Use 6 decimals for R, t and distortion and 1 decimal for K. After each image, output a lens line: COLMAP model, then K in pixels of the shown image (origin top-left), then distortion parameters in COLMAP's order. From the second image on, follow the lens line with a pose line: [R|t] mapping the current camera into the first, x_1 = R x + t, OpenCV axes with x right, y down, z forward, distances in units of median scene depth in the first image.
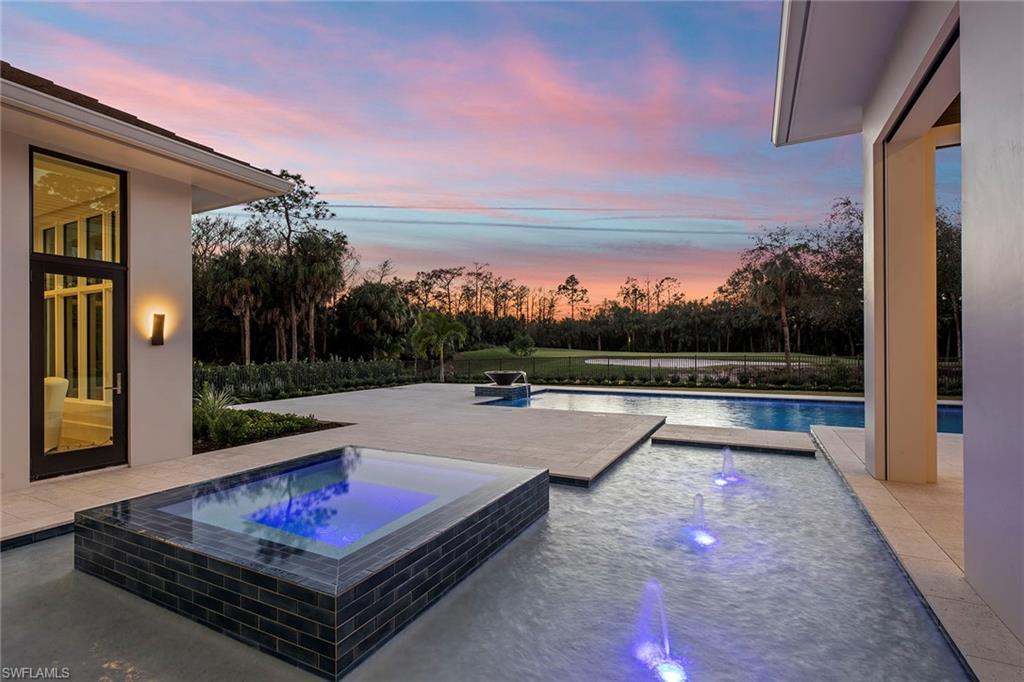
lens RADIAL K [[476.9, 0, 510.6], [0, 476.9, 345.1], [0, 0, 1]] dist [-0.002694, -0.000386]
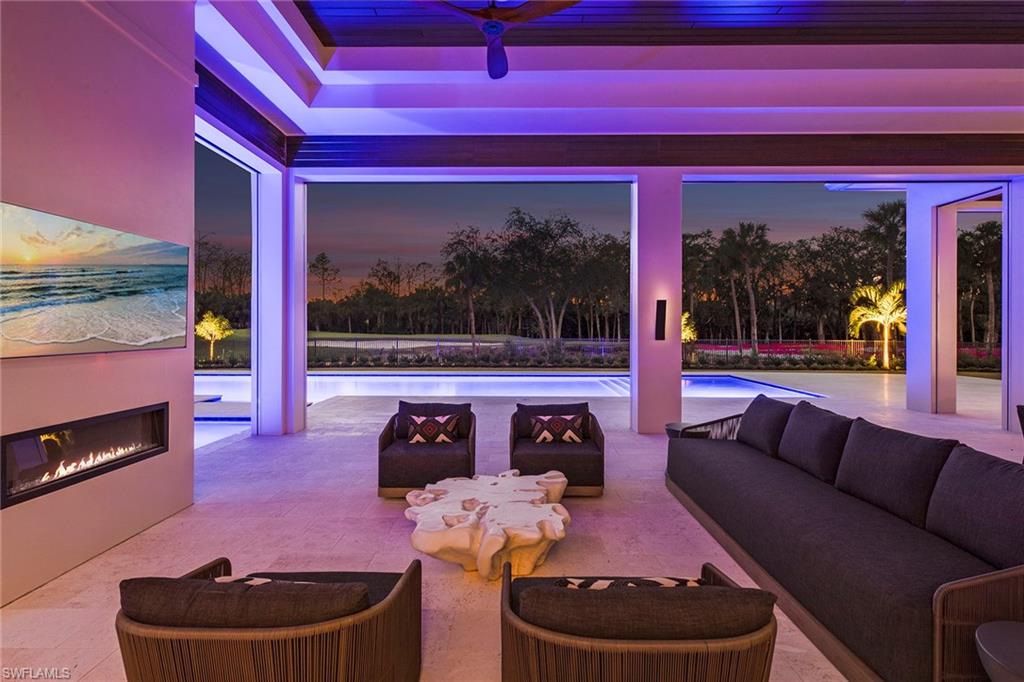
lens RADIAL K [[472.7, 0, 517.7], [0, 472.7, 335.9], [0, 0, 1]] dist [0.003203, -0.000077]
pose [[0.887614, -0.000386, 0.460587, 0.051578], [-0.008459, 0.999817, 0.017141, -0.000886], [-0.460510, -0.019111, 0.887449, -0.030520]]
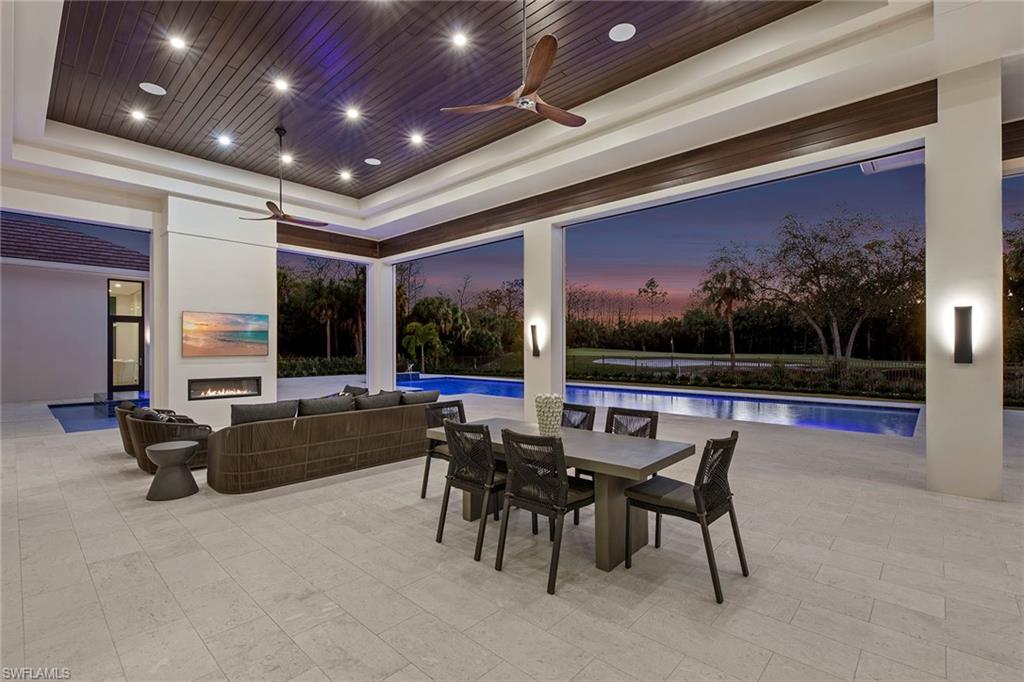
lens RADIAL K [[472.7, 0, 520.7], [0, 472.7, 347.3], [0, 0, 1]] dist [0.003203, -0.000077]
pose [[0.964348, 0.003834, -0.264610, 0.161572], [-0.002820, 0.999987, 0.004211, -0.001569], [0.264623, -0.003315, 0.964346, -0.083043]]
